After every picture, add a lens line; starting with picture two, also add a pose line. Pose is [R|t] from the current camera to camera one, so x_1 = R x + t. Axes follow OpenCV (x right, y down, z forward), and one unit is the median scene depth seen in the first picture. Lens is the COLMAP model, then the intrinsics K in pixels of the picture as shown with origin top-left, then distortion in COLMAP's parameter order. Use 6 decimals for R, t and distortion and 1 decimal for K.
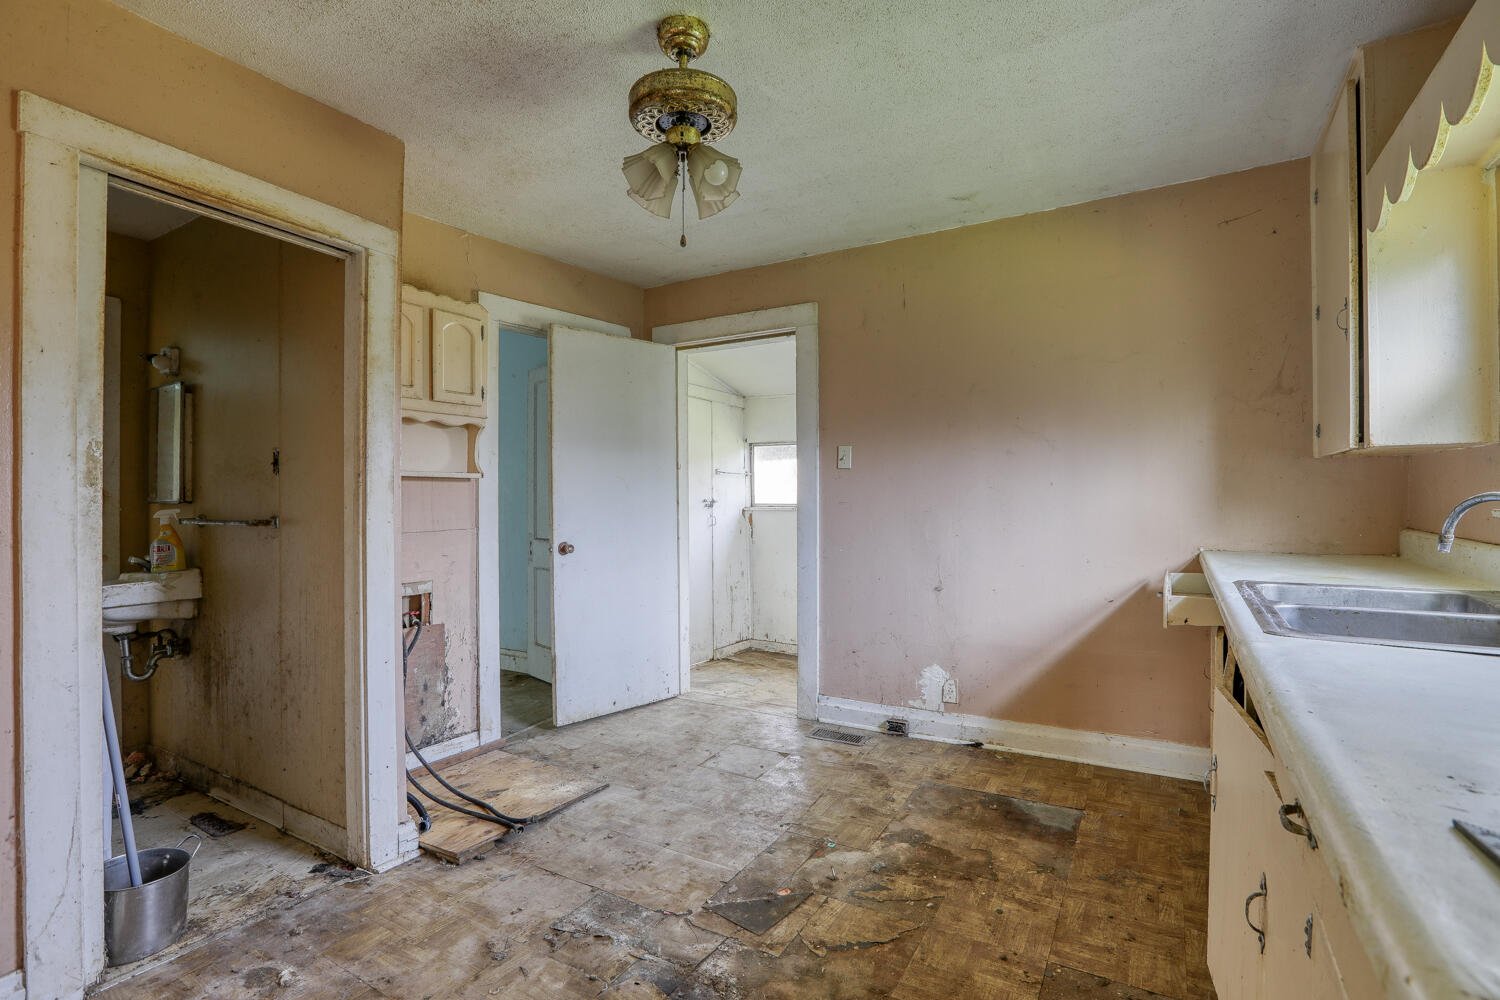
lens RADIAL K [[698.6, 0, 746.9], [0, 698.6, 495.6], [0, 0, 1]] dist [0.000026, 0.000042]
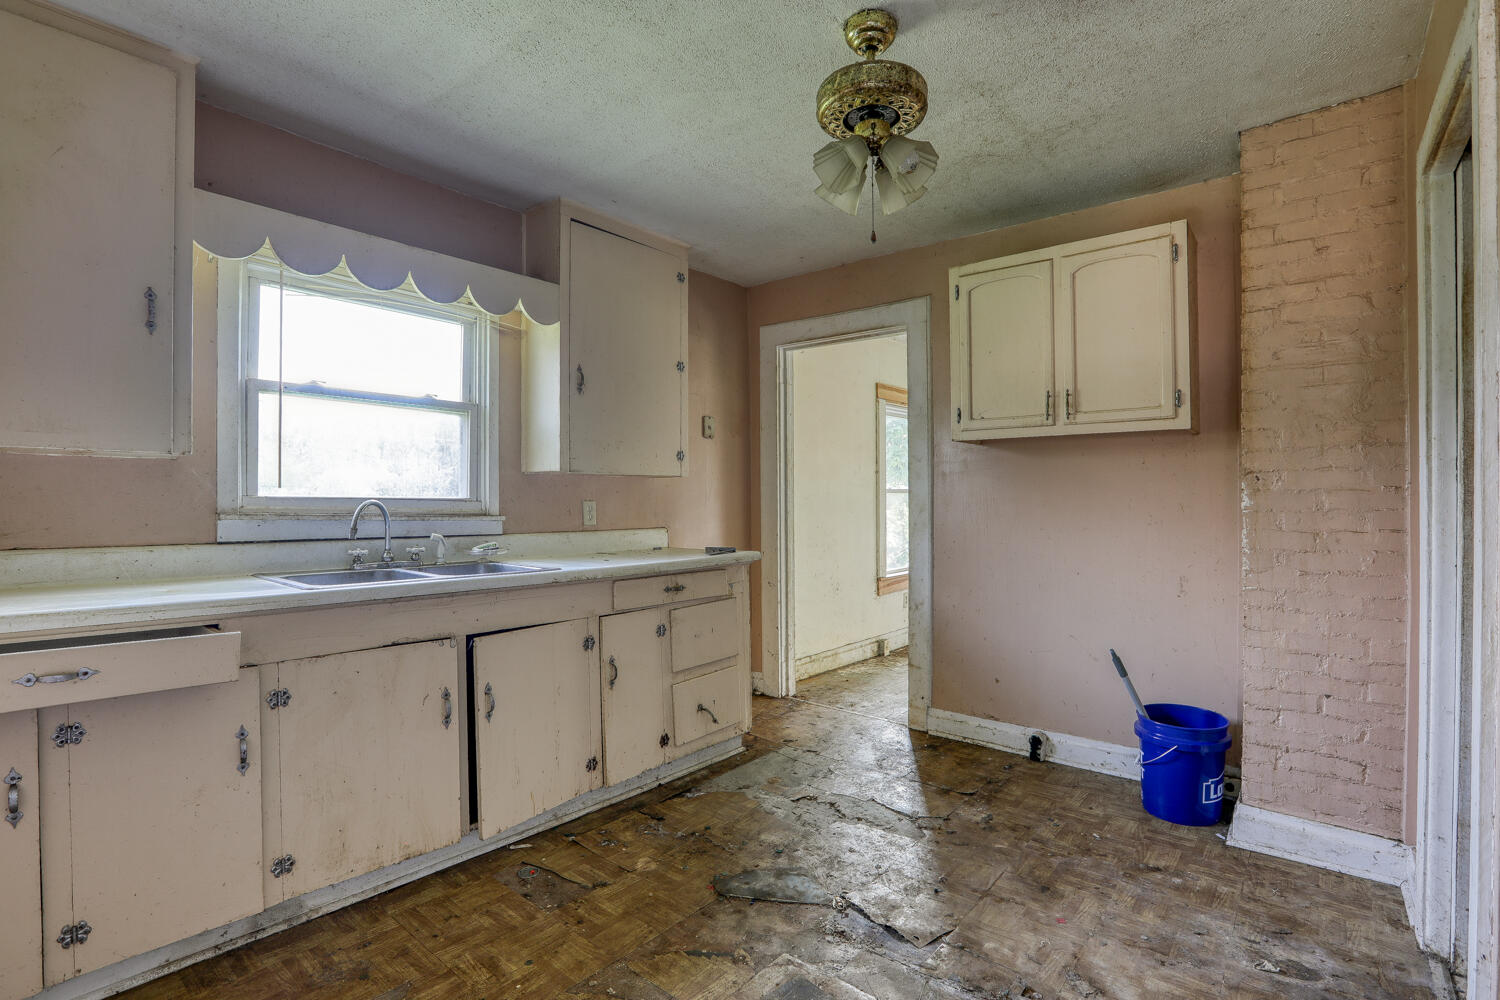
lens RADIAL K [[698.6, 0, 753.7], [0, 698.6, 499.5], [0, 0, 1]] dist [0.000026, 0.000042]
pose [[-0.989463, 0.008762, 0.144517, -0.064591], [0.008367, 0.999959, -0.003344, 0.004984], [-0.144541, -0.002099, -0.989497, 2.010747]]
